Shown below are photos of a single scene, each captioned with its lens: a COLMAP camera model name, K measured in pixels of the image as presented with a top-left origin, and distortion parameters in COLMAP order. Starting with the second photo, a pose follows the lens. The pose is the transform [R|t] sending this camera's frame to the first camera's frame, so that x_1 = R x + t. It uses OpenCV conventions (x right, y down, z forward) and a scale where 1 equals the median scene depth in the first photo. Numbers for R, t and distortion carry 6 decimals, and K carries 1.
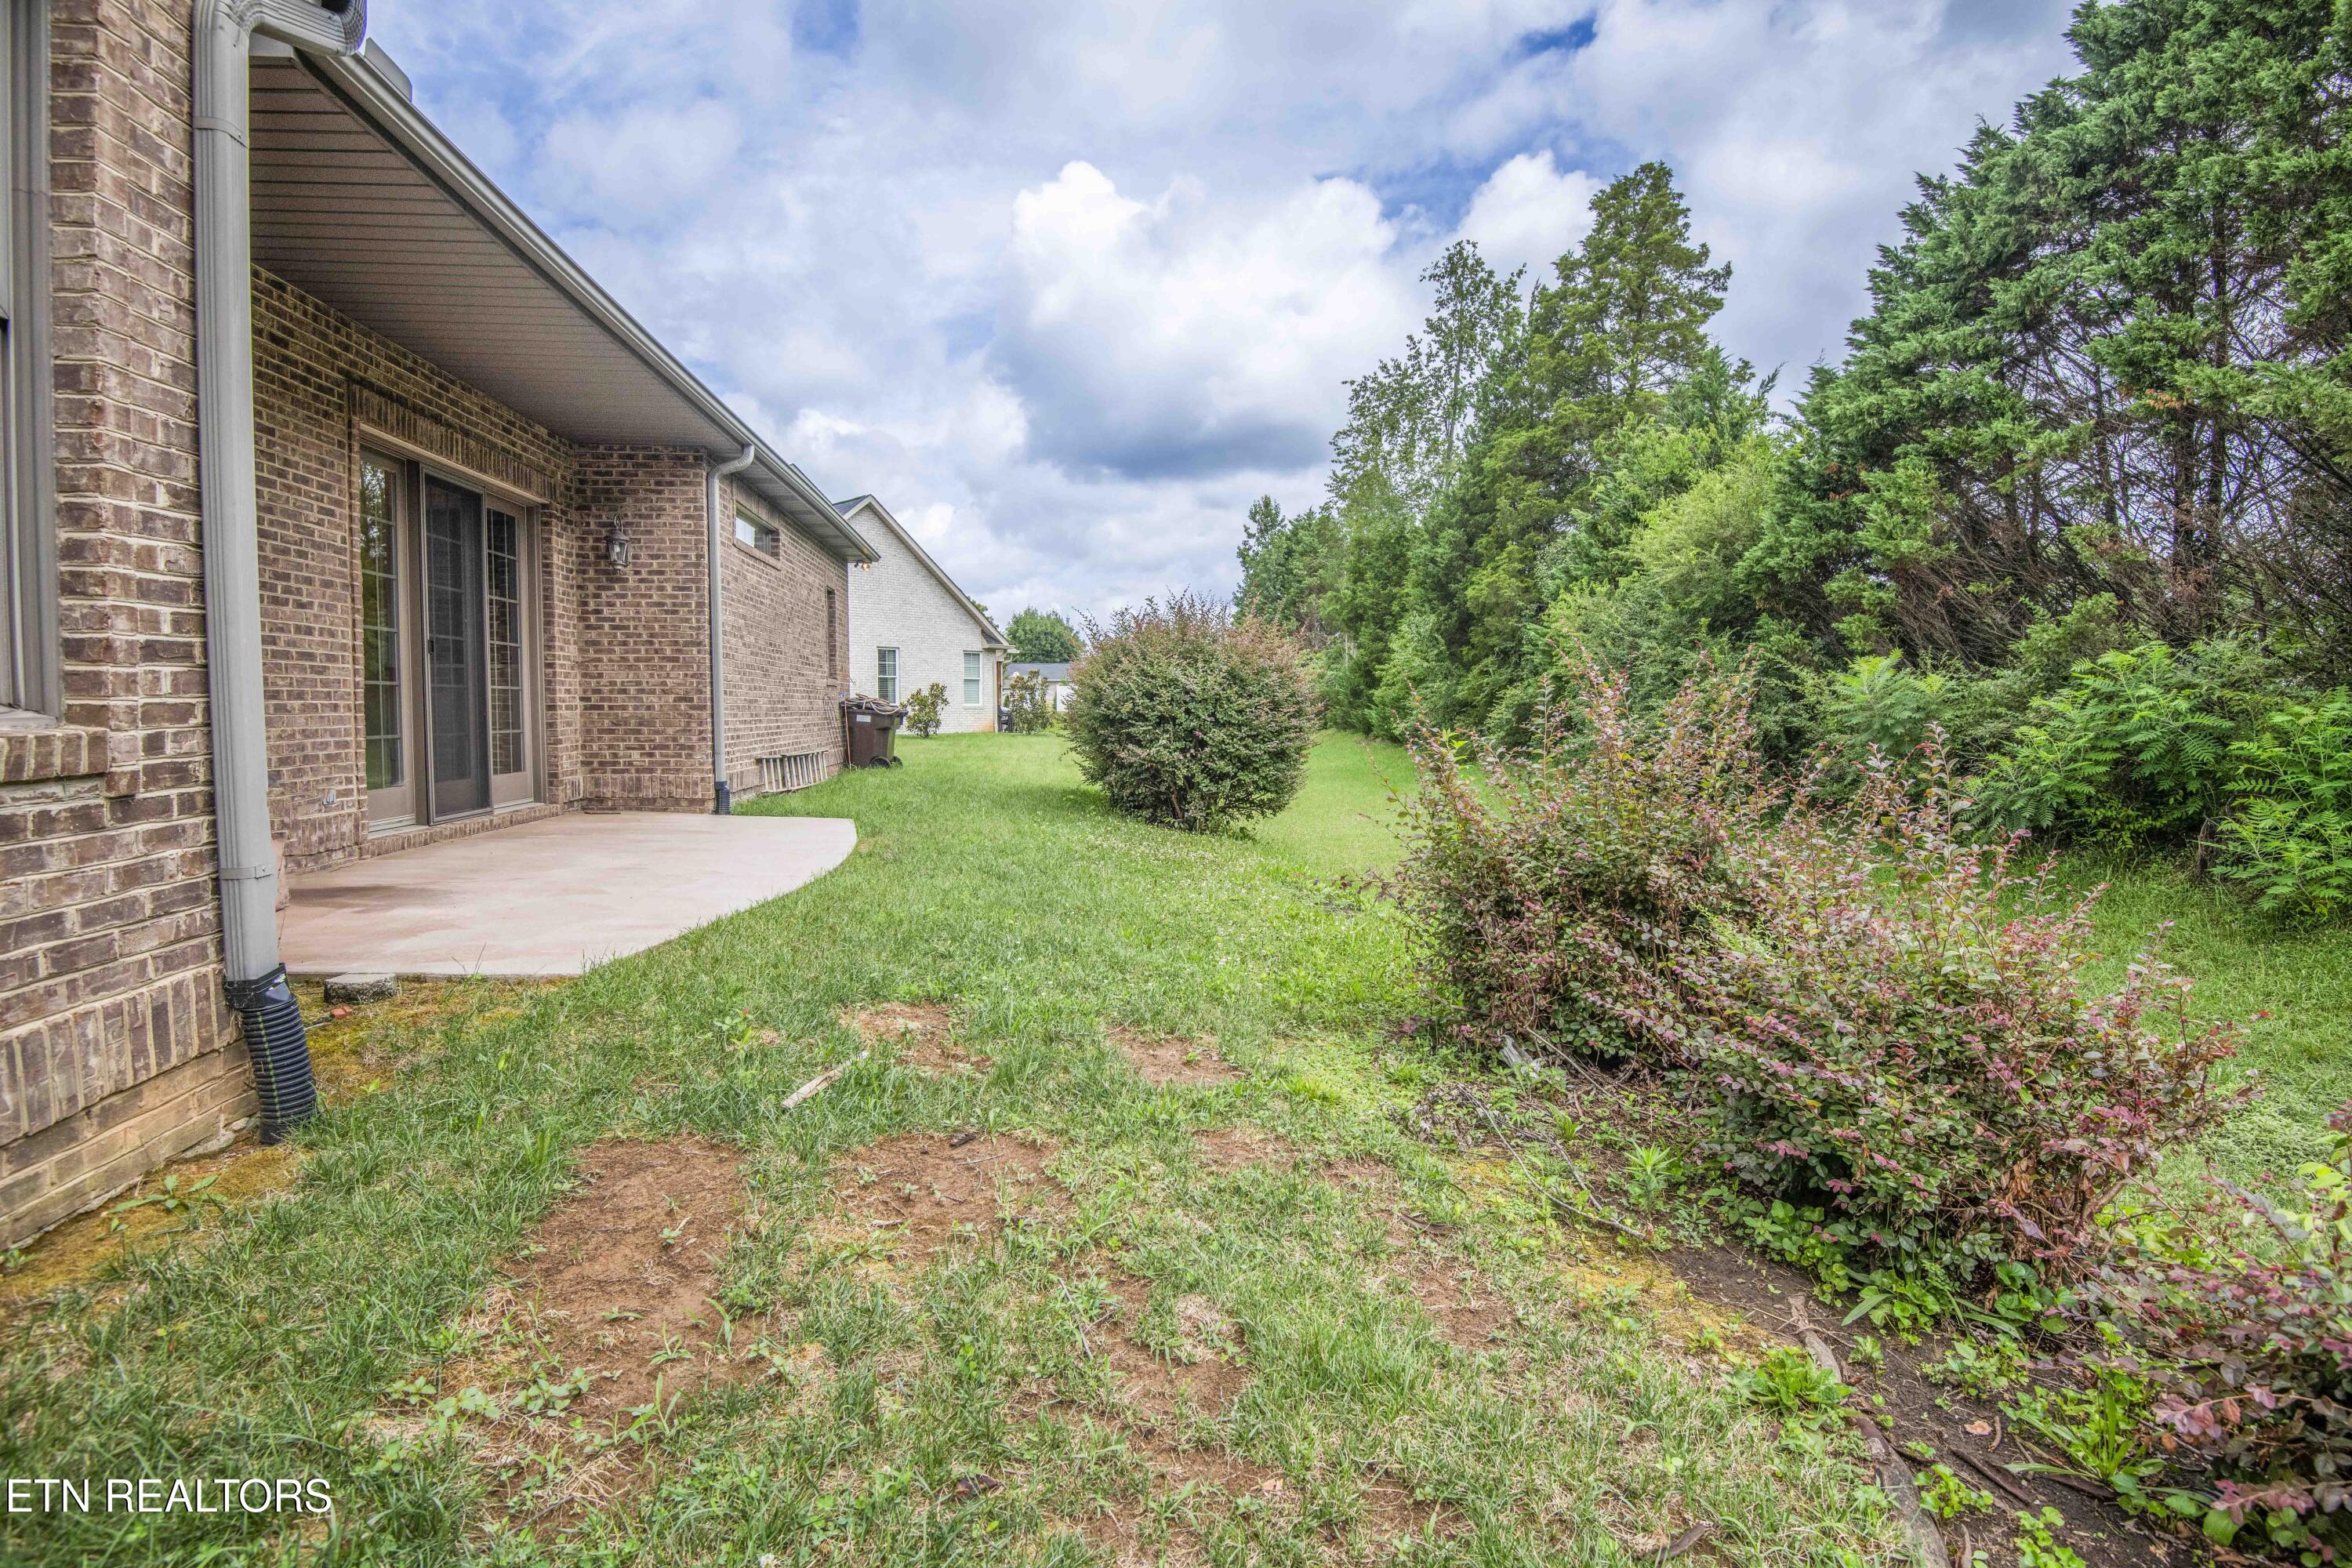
lens RADIAL K [[1151.8, 0, 1178.6], [0, 1151.8, 778.2], [0, 0, 1]] dist [-0.005524, -0.025061]
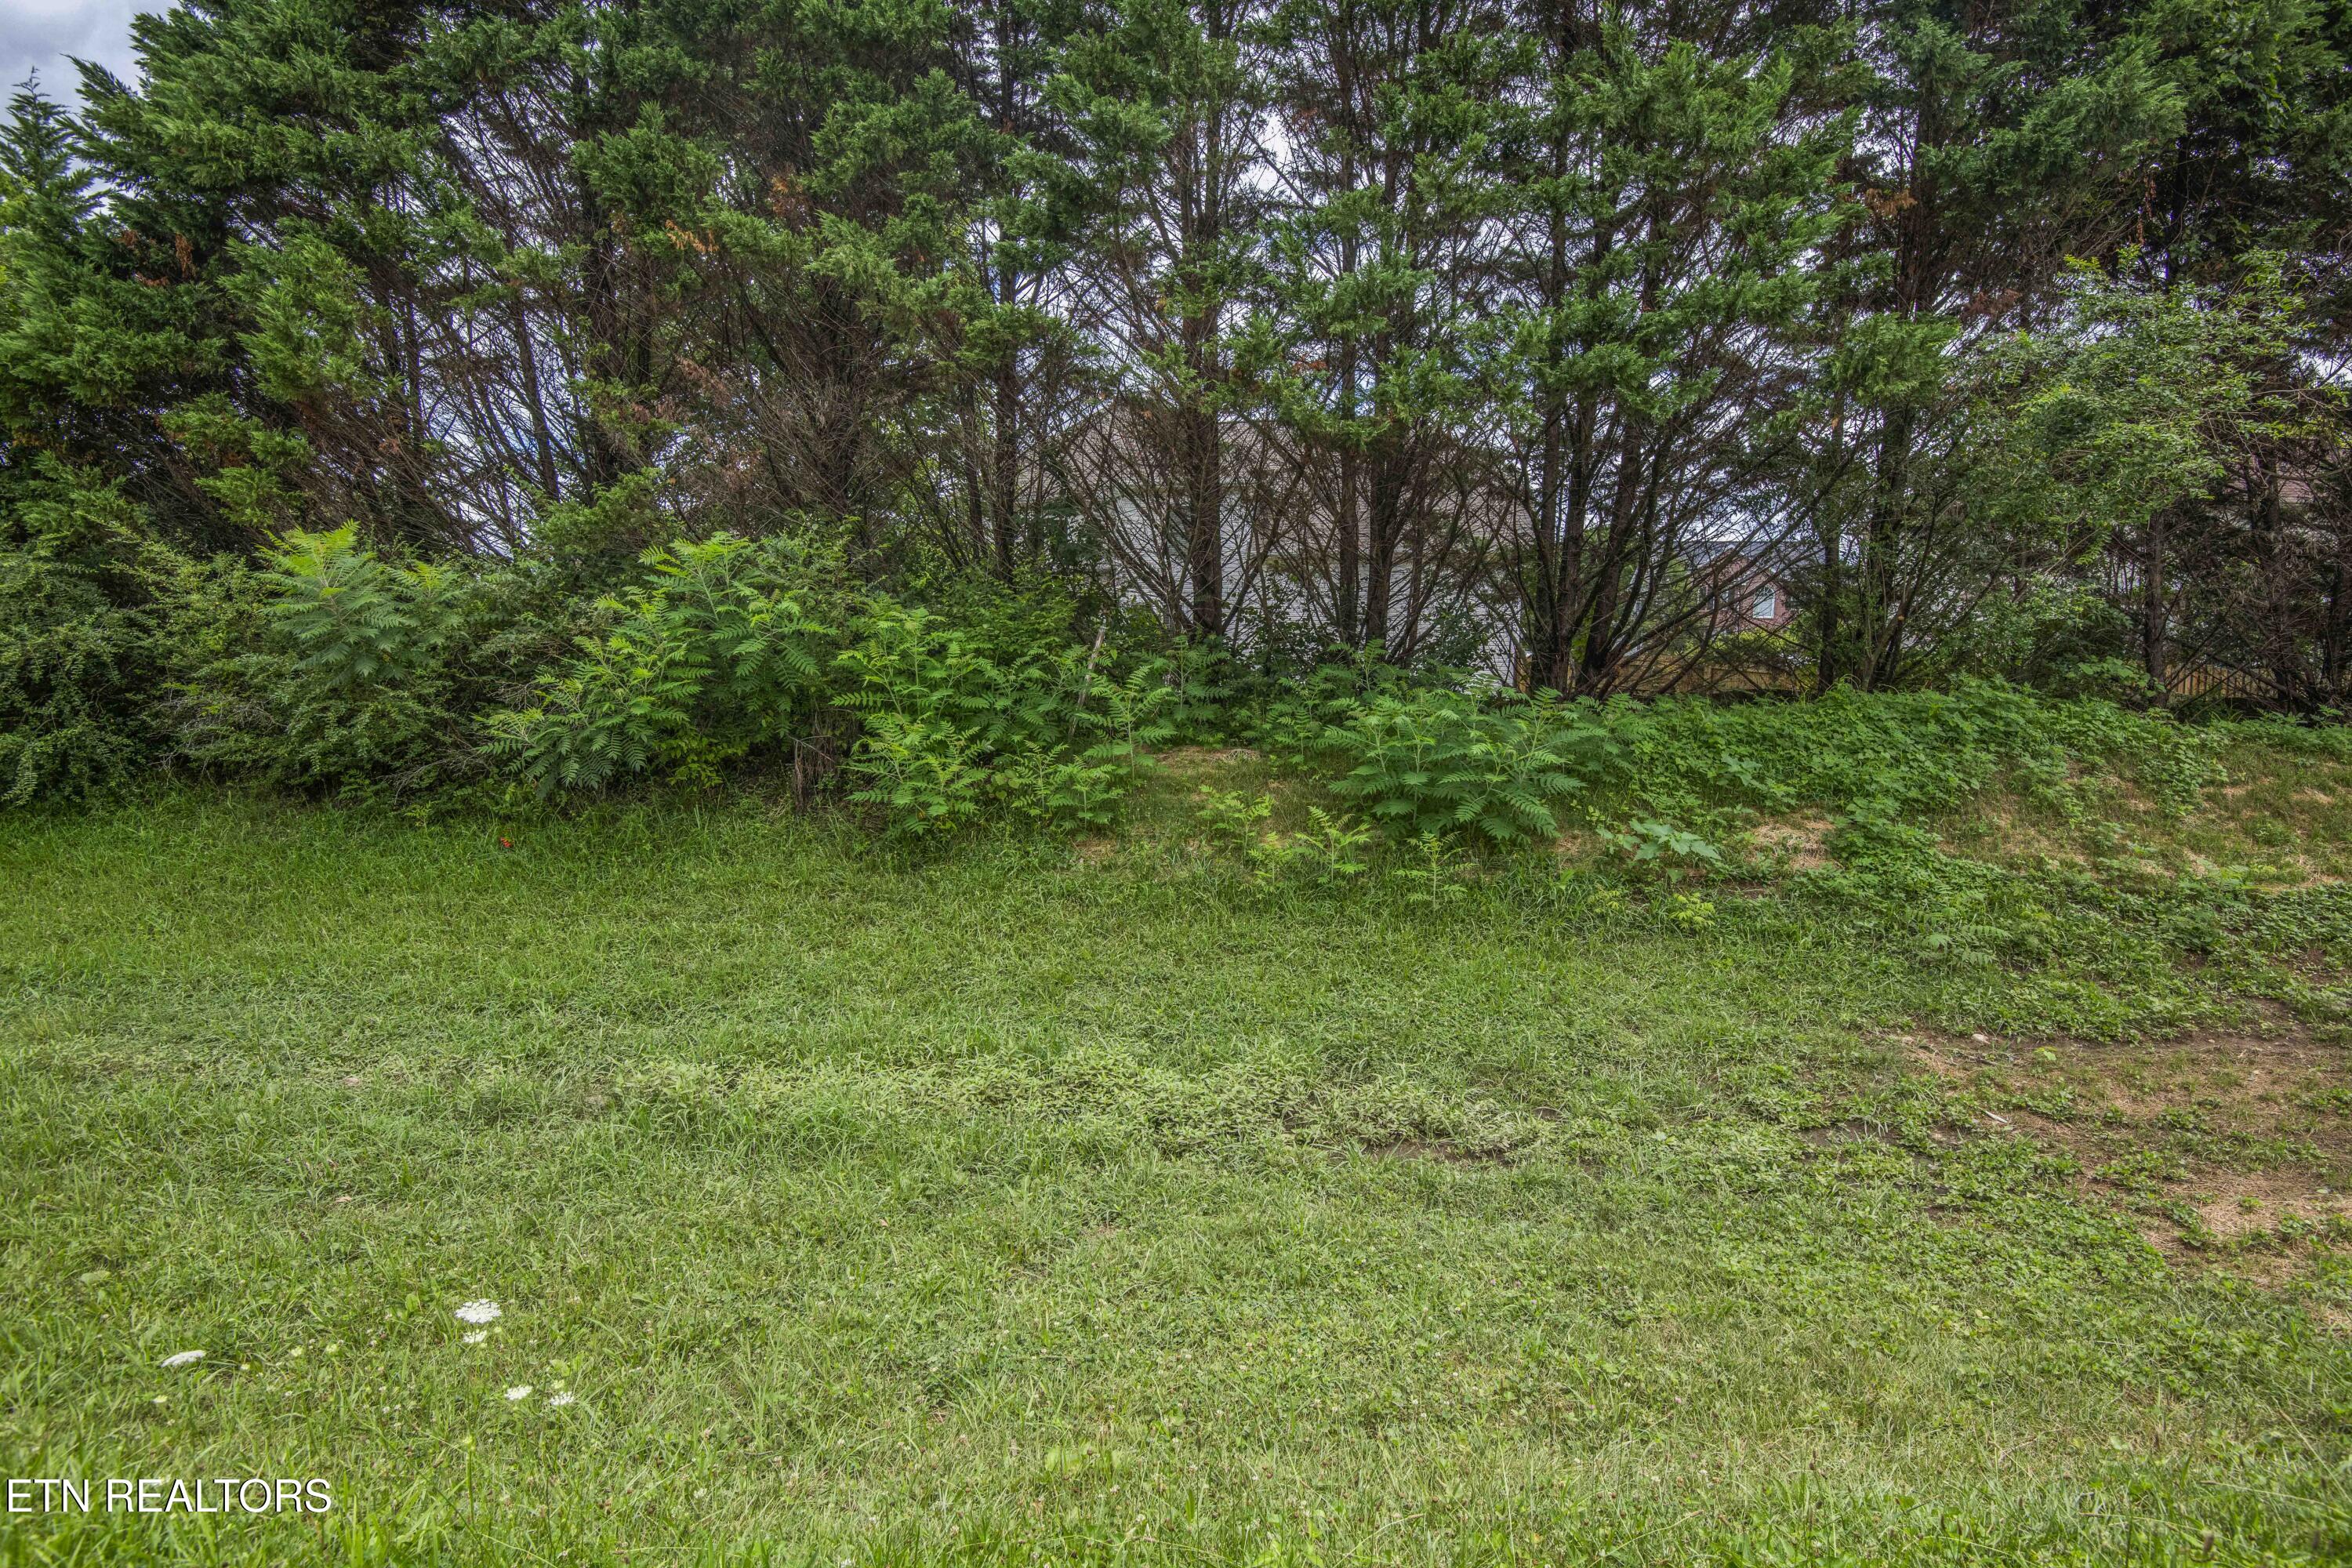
lens RADIAL K [[1160.0, 0, 1176.0], [0, 1160.0, 784.0], [0, 0, 1]] dist [-0.005738, -0.021418]
pose [[0.193658, -0.112116, 0.974642, 0.047179], [0.054035, 0.993160, 0.103510, -0.004883], [-0.979580, 0.032619, 0.198391, 0.310157]]
